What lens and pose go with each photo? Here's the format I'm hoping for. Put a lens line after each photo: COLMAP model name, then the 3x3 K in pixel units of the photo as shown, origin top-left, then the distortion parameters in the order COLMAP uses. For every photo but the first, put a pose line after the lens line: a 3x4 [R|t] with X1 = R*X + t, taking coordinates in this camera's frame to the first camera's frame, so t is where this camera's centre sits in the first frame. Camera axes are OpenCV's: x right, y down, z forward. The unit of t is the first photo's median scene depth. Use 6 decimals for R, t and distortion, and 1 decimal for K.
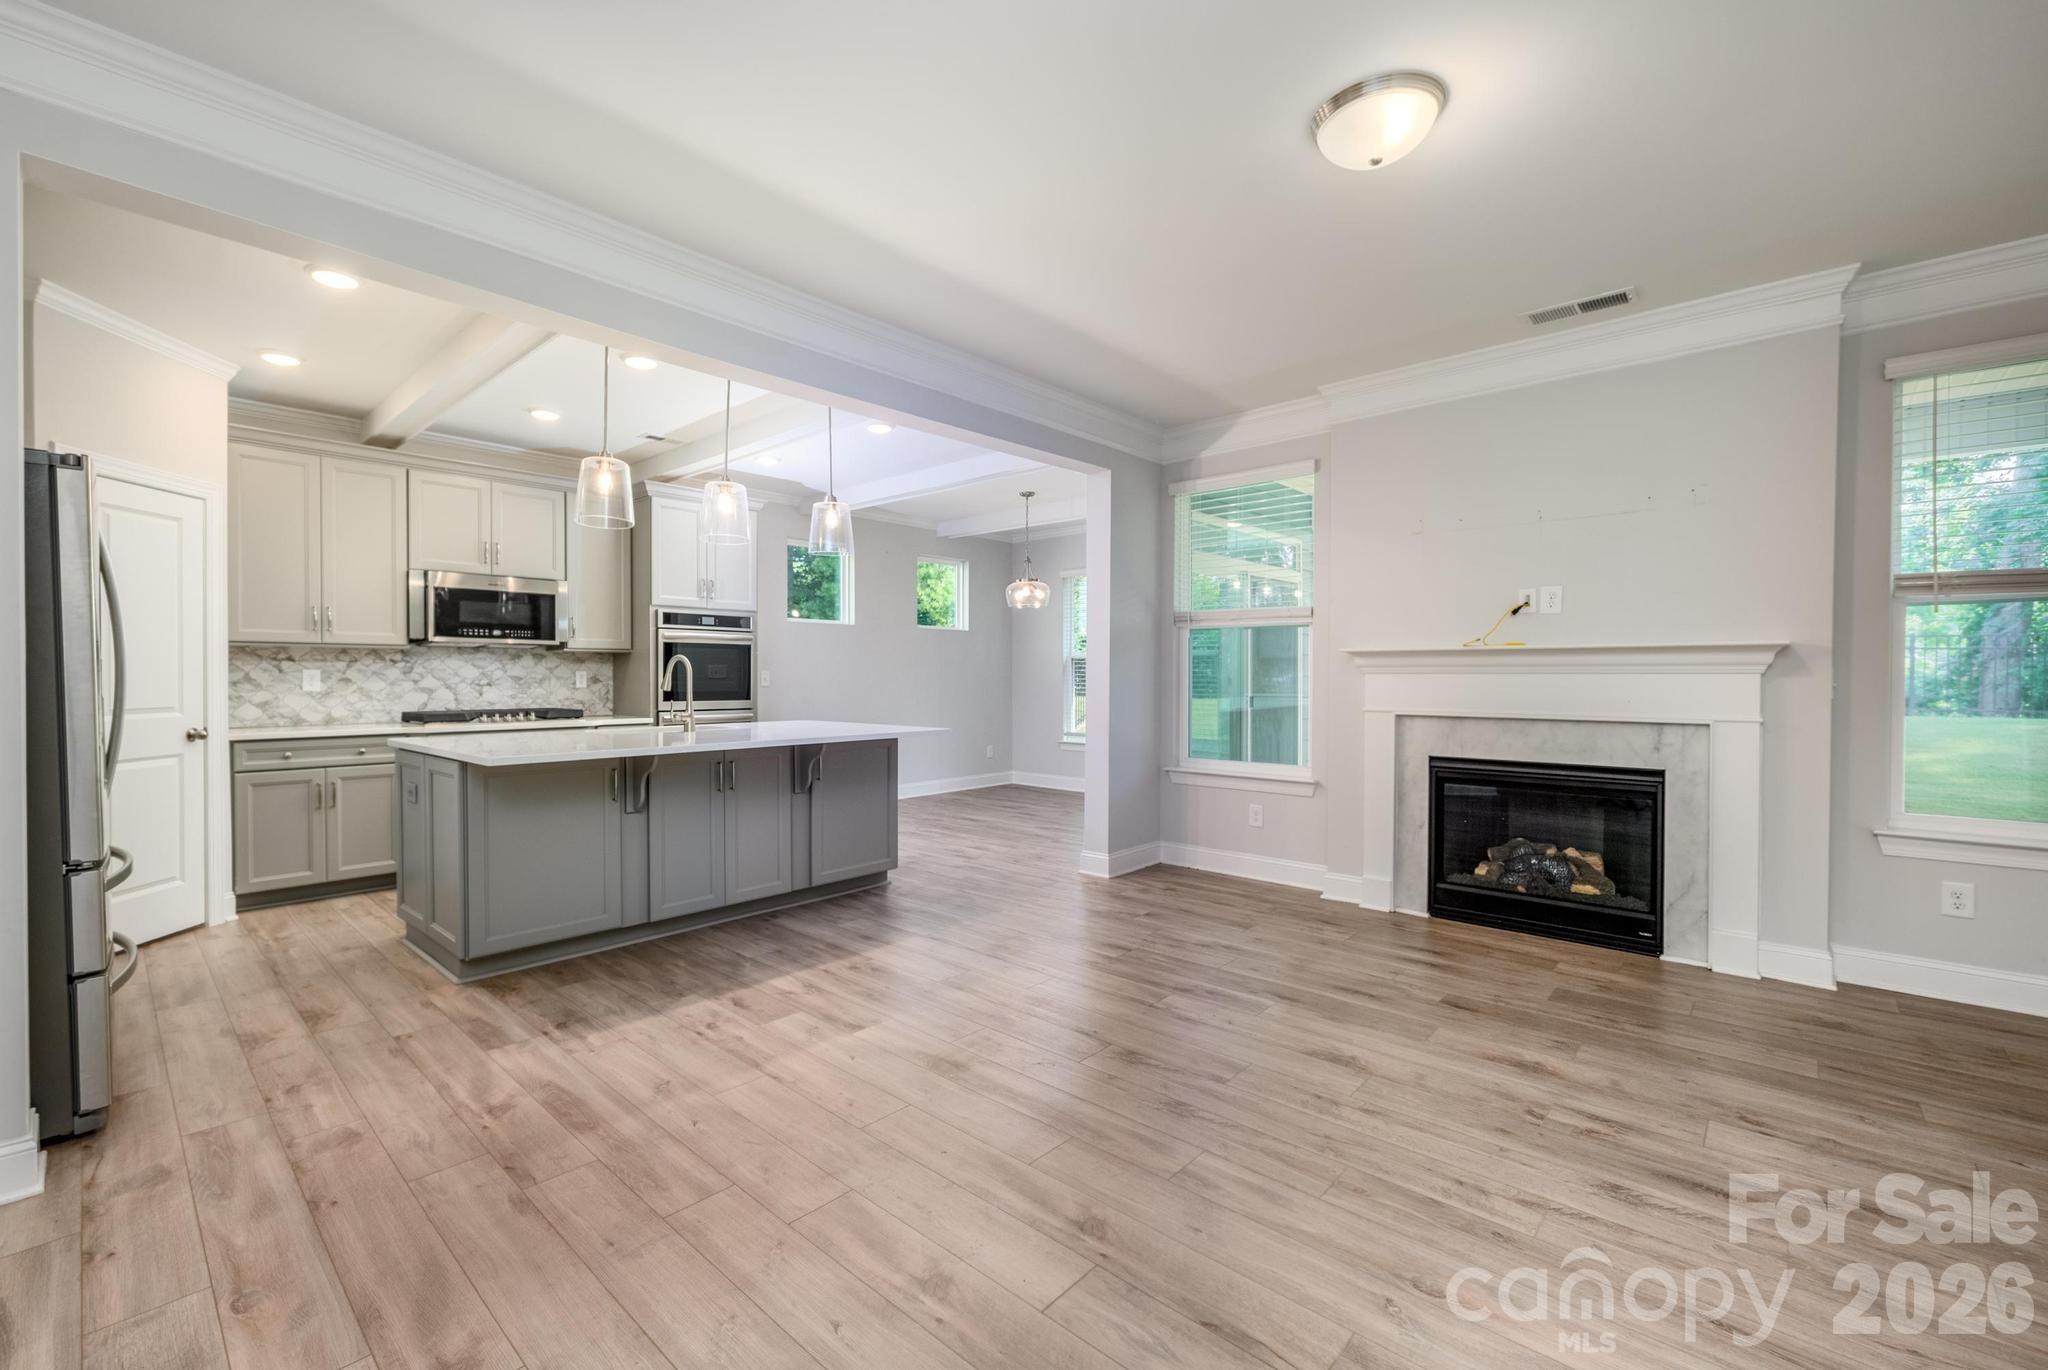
lens RADIAL K [[839.6, 0, 1031.1], [0, 839.6, 690.1], [0, 0, 1]] dist [-0.006977, 0.000395]
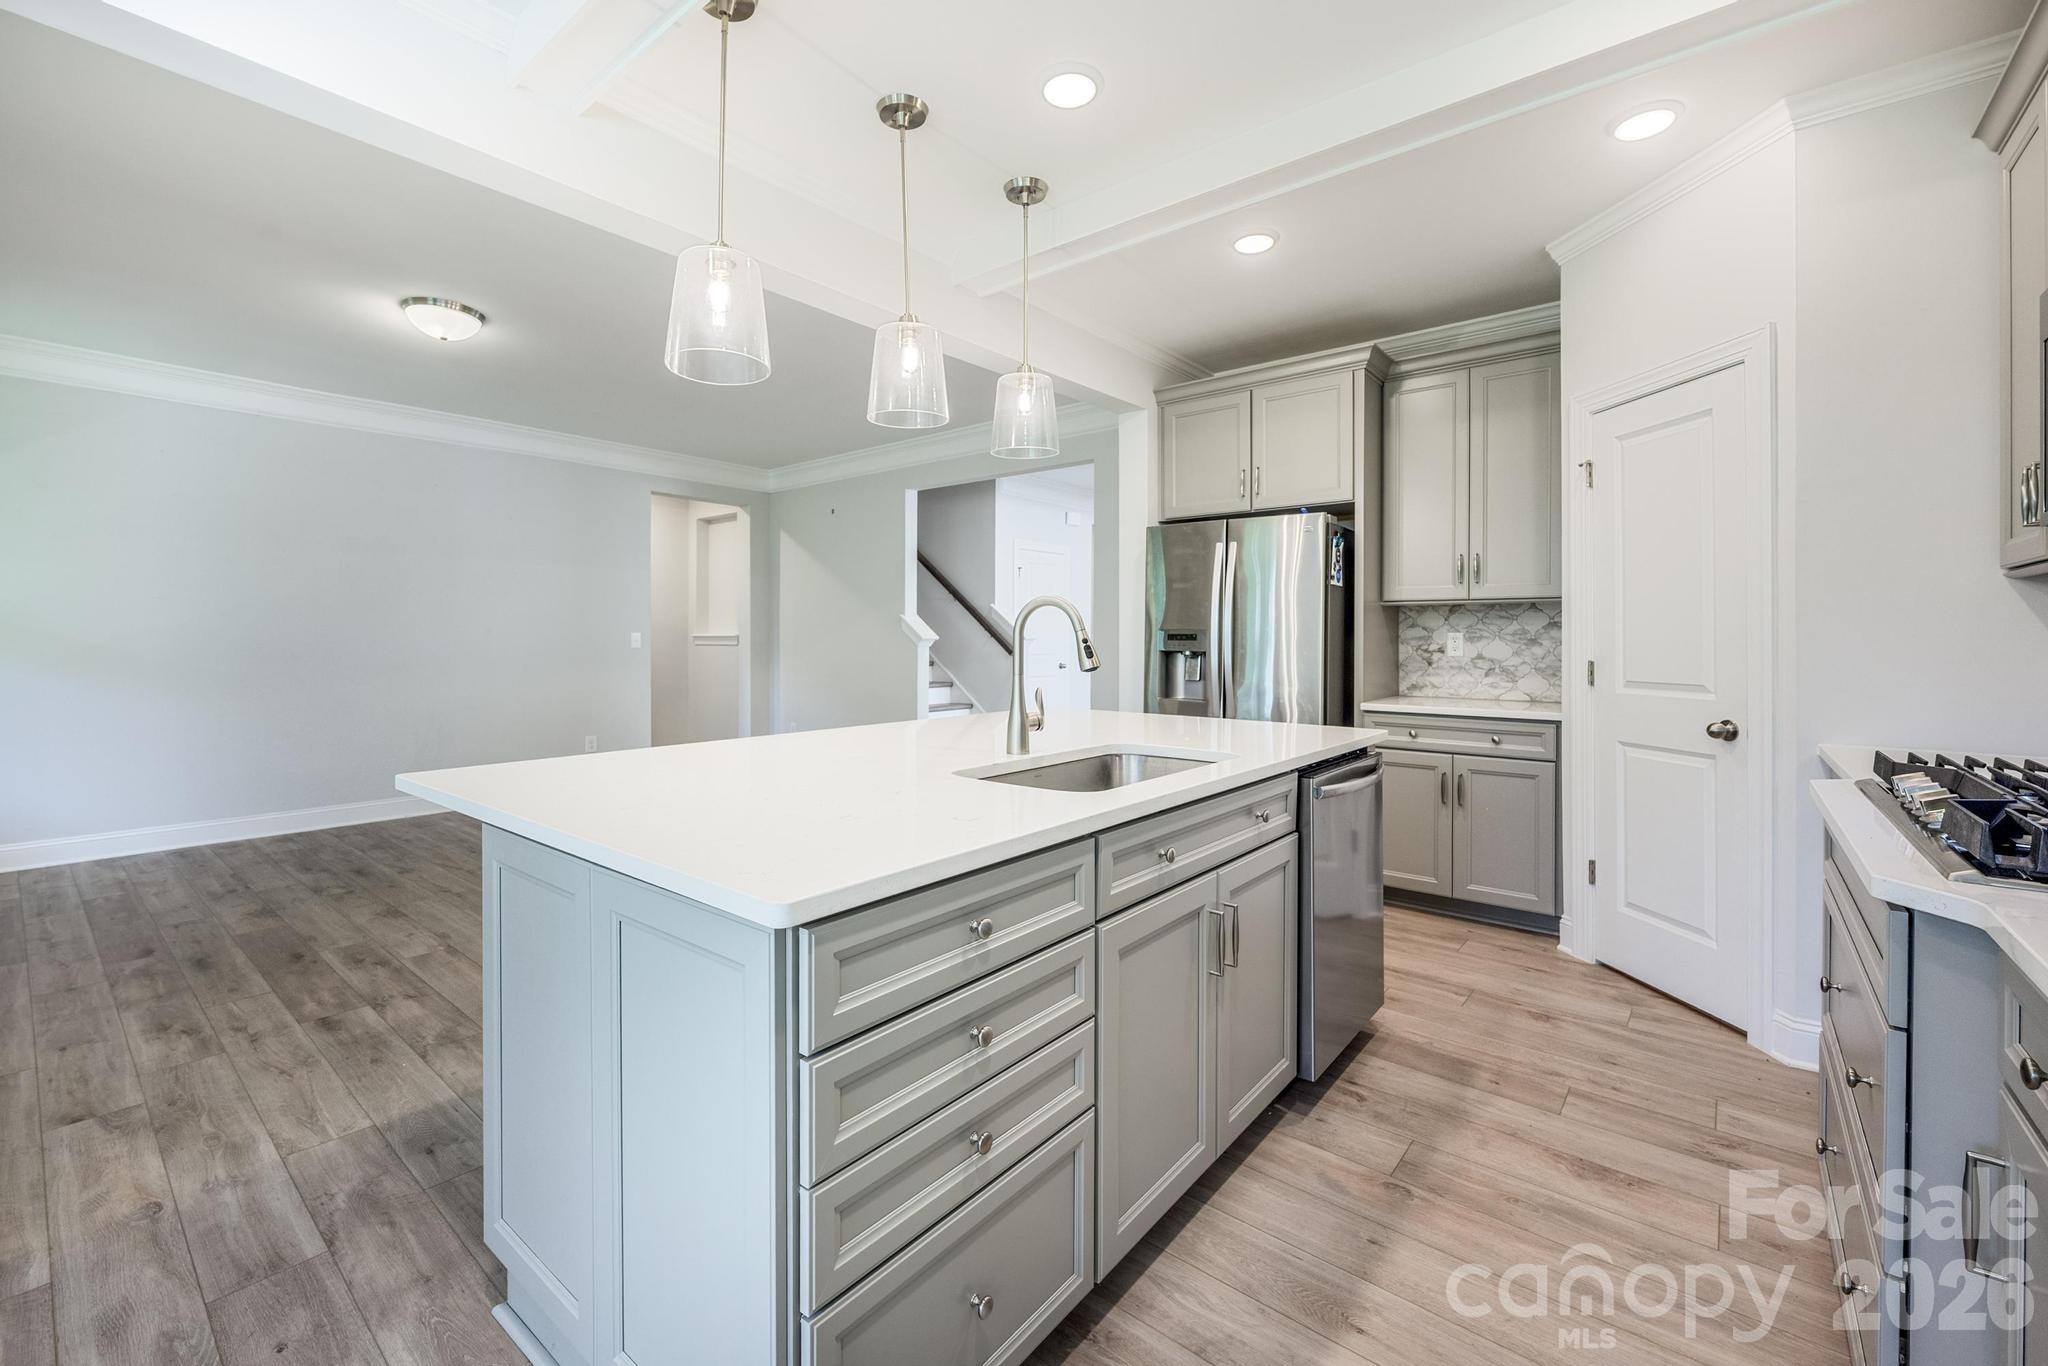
lens RADIAL K [[839.6, 0, 1036.4], [0, 839.6, 638.3], [0, 0, 1]] dist [-0.006977, 0.000395]
pose [[-0.999390, -0.003468, -0.034739, -0.355143], [-0.003998, 0.999877, 0.015187, -0.021639], [0.034682, 0.015316, -0.999281, 1.315350]]
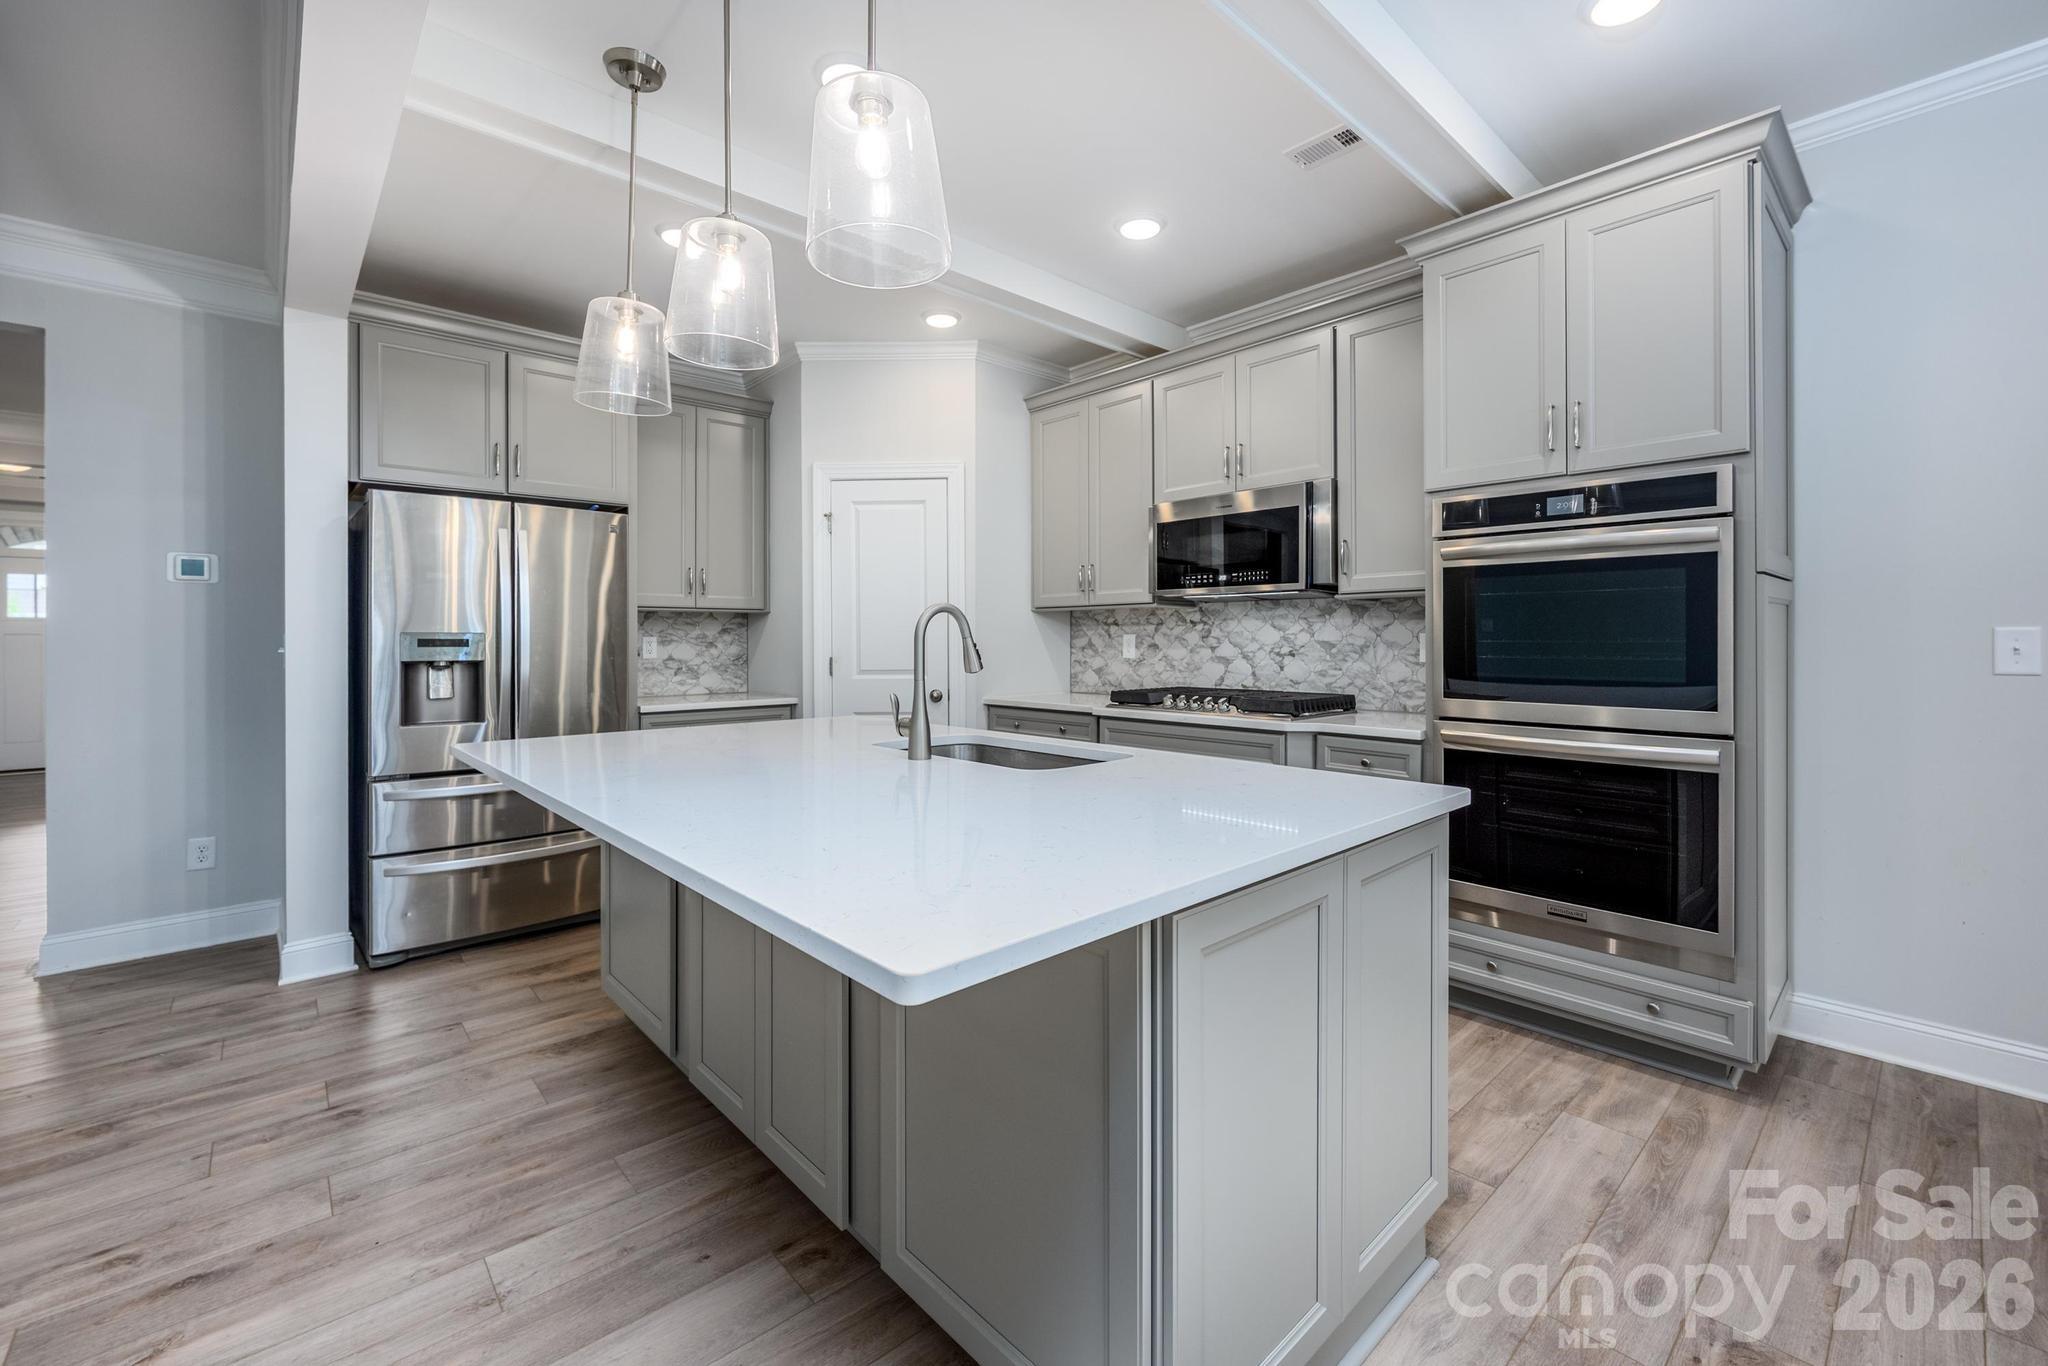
lens RADIAL K [[839.6, 0, 1012.3], [0, 839.6, 639.2], [0, 0, 1]] dist [-0.006977, 0.000395]
pose [[-0.126994, 0.000841, -0.991903, 0.062751], [-0.011017, 0.999937, 0.002259, -0.020050], [0.991842, 0.011215, -0.126976, 0.993231]]
